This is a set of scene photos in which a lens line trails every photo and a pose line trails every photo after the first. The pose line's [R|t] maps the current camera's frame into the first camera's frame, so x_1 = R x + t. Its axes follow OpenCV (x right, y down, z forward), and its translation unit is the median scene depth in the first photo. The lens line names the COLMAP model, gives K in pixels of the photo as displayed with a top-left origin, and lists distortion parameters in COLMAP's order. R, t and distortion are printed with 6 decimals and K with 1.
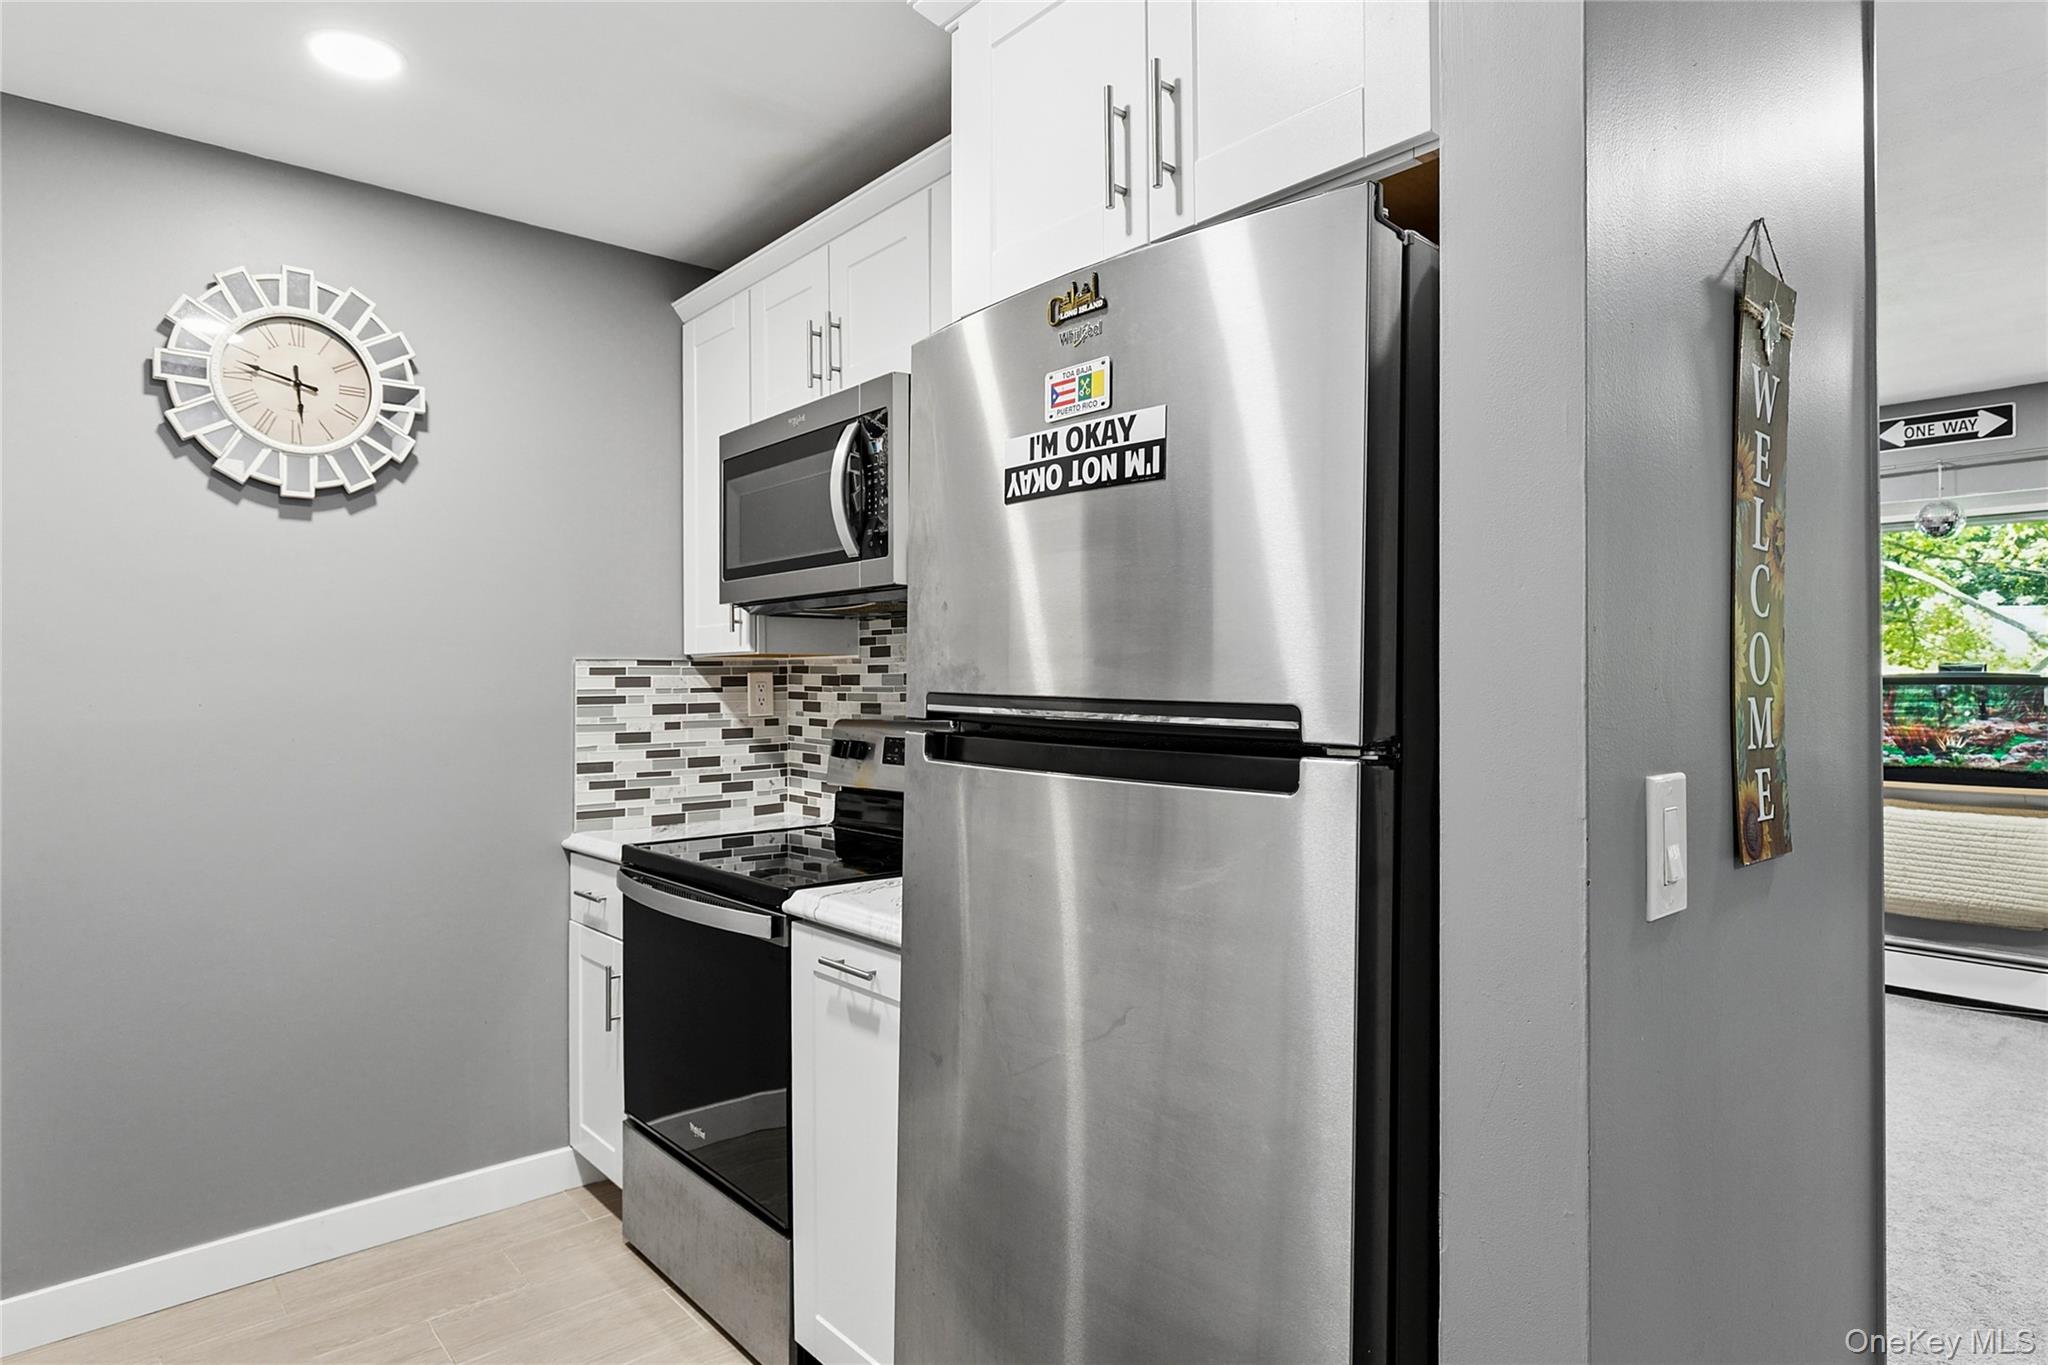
lens RADIAL K [[1129.8, 0, 1031.3], [0, 1129.8, 663.4], [0, 0, 1]] dist [0.000052, -0.002383]
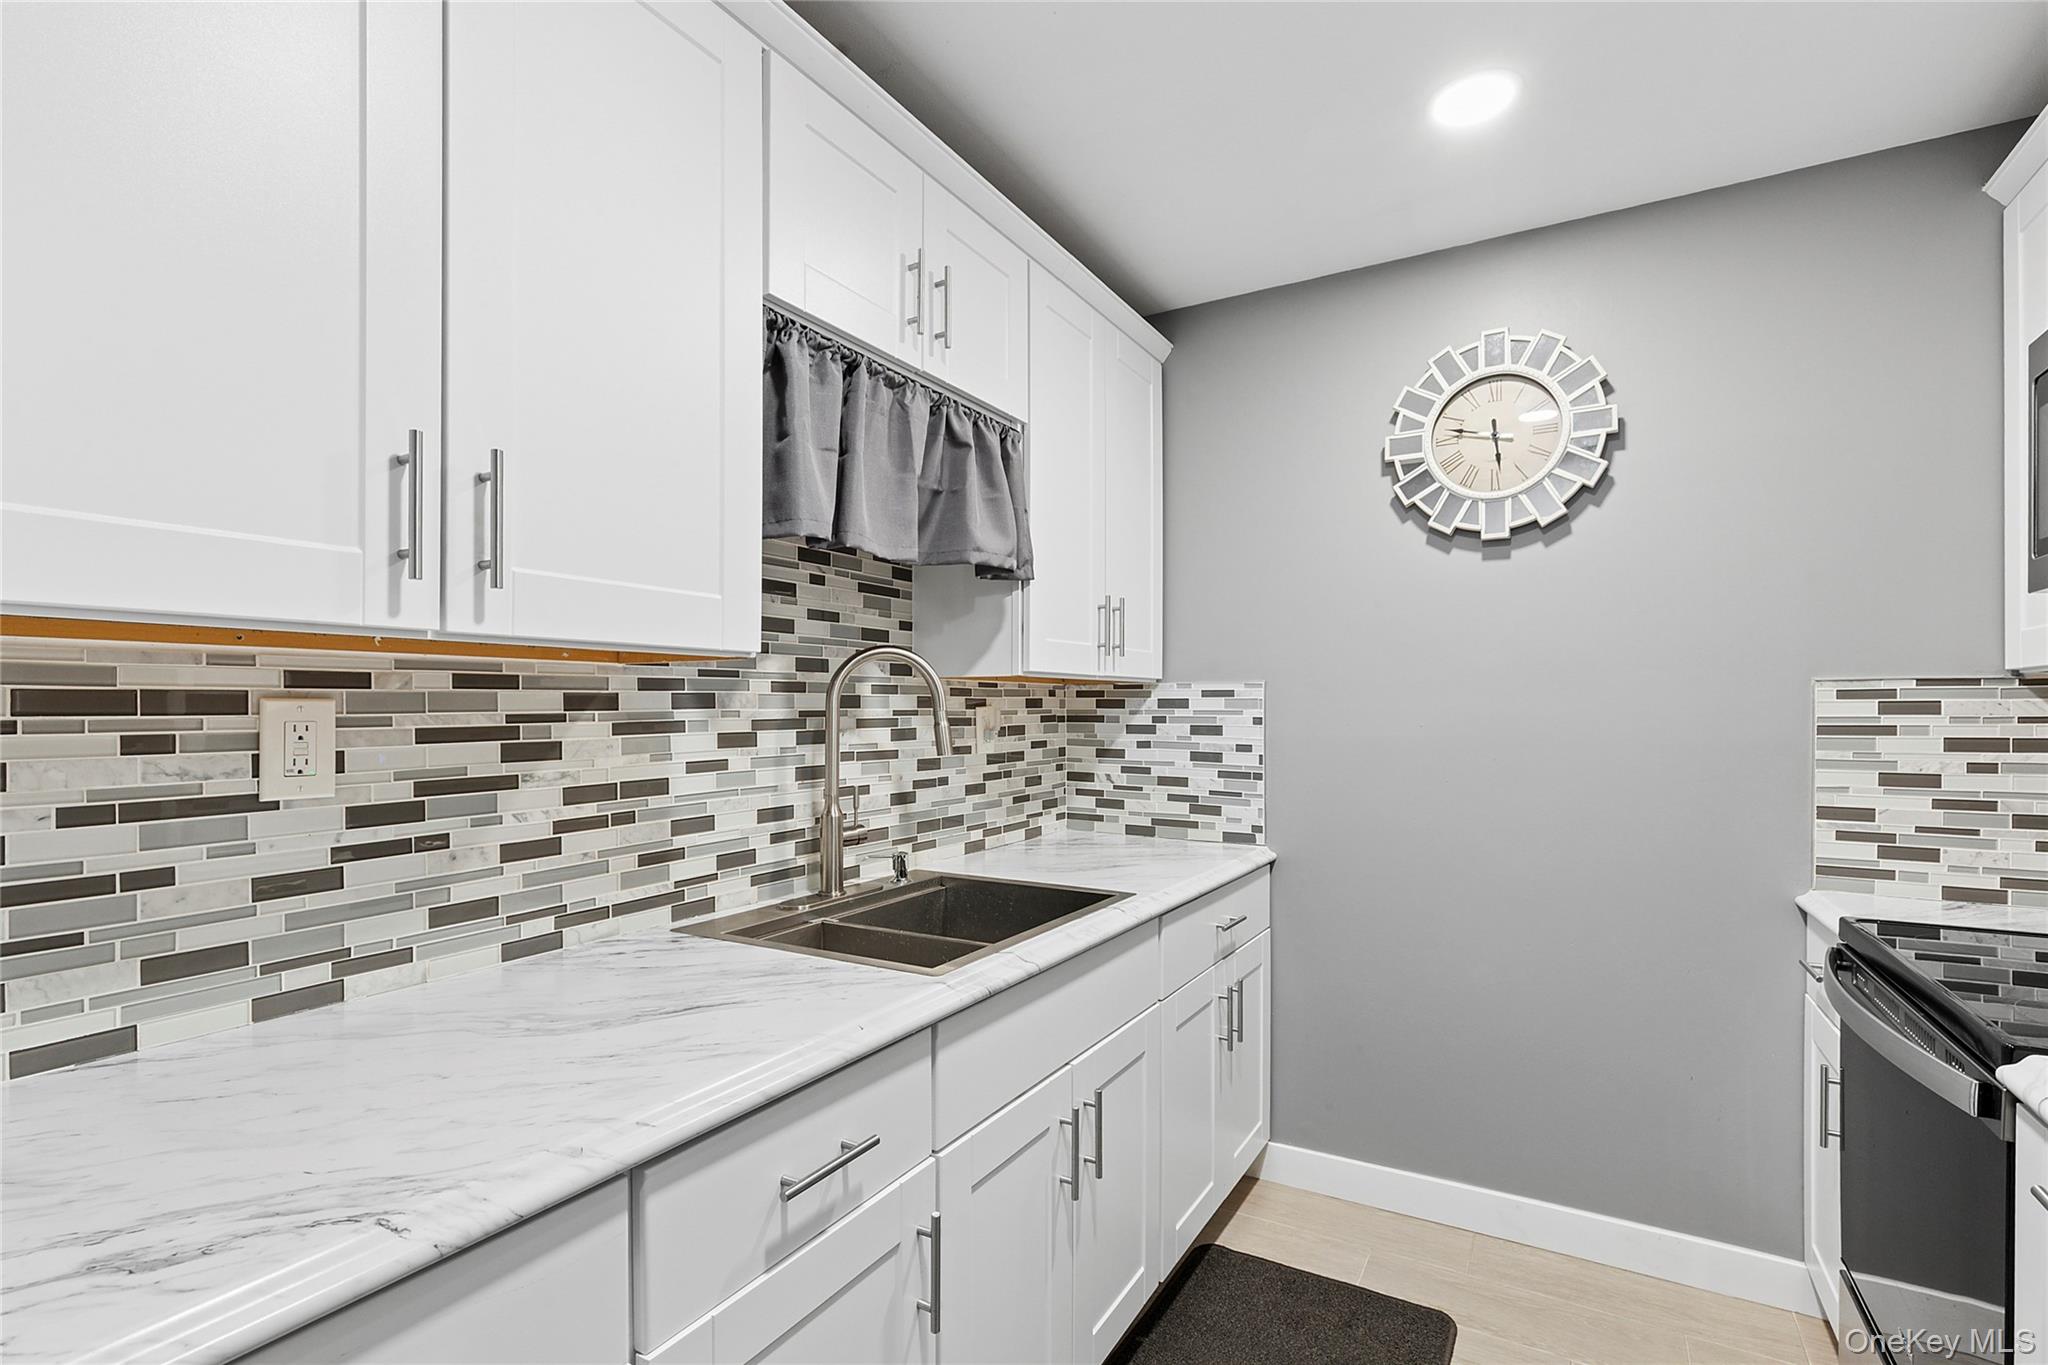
lens RADIAL K [[940.4, 0, 1027.7], [0, 940.4, 711.0], [0, 0, 1]] dist [-0.003352, -0.001106]
pose [[0.314301, 0.004717, -0.949312, 0.073083], [0.013356, 0.999867, 0.009390, 0.005489], [0.949230, -0.015630, 0.314196, 0.267718]]
